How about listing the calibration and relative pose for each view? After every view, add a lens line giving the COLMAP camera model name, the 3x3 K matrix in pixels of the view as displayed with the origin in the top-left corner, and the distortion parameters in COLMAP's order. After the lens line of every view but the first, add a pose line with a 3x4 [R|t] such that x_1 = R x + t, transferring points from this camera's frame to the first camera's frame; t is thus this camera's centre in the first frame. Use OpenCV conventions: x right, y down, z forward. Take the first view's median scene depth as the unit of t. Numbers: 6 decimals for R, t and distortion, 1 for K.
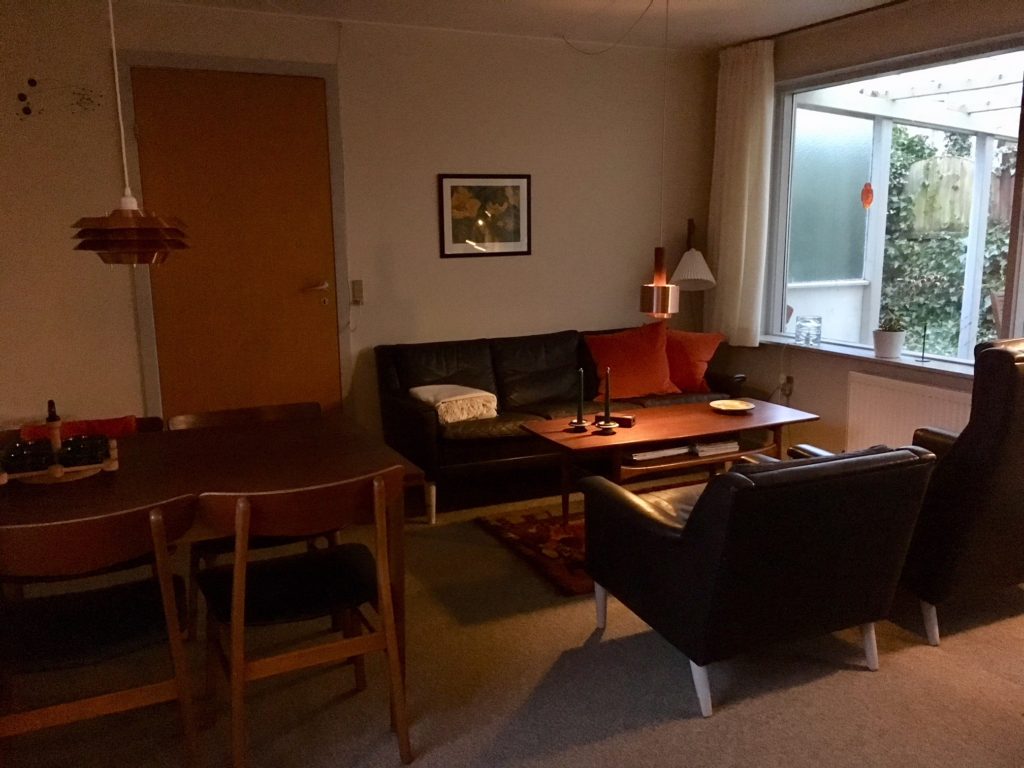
lens RADIAL K [[859.7, 0, 512.0], [0, 859.7, 384.0], [0, 0, 1]] dist [0.075753, -0.077044]
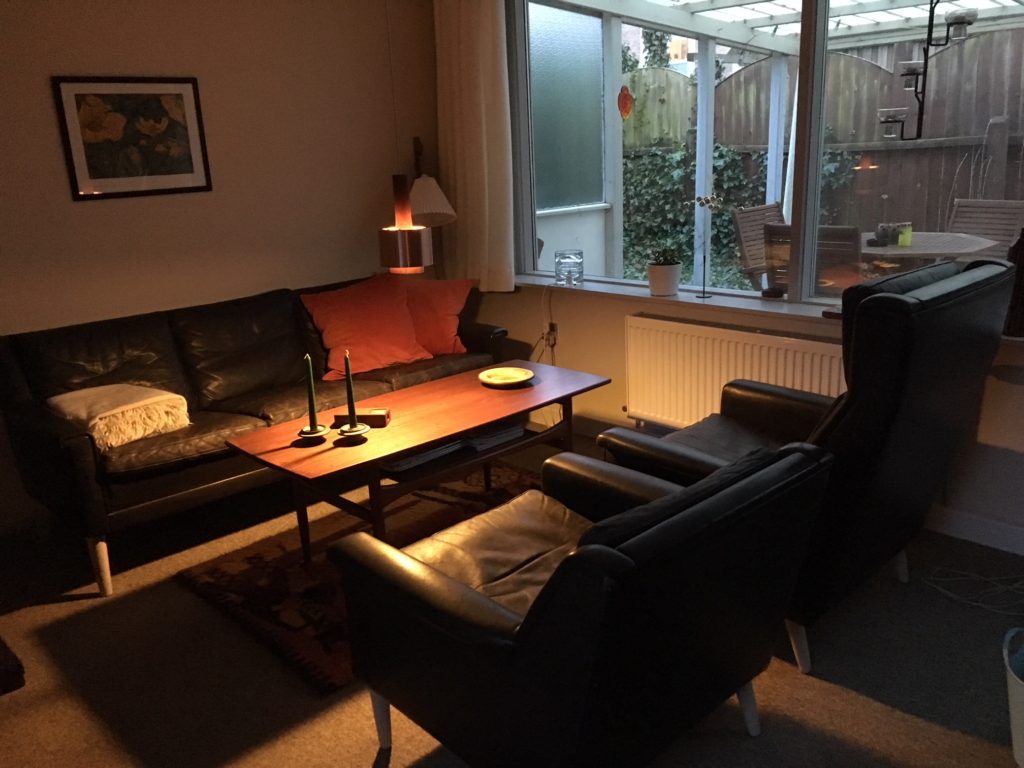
lens RADIAL K [[859.7, 0, 512.0], [0, 859.7, 384.0], [0, 0, 1]] dist [0.075753, -0.077044]
pose [[0.941538, -0.119111, 0.315150, 0.009845], [0.093225, 0.991003, 0.096032, -0.035361], [-0.323753, -0.061038, 0.944171, 0.215675]]
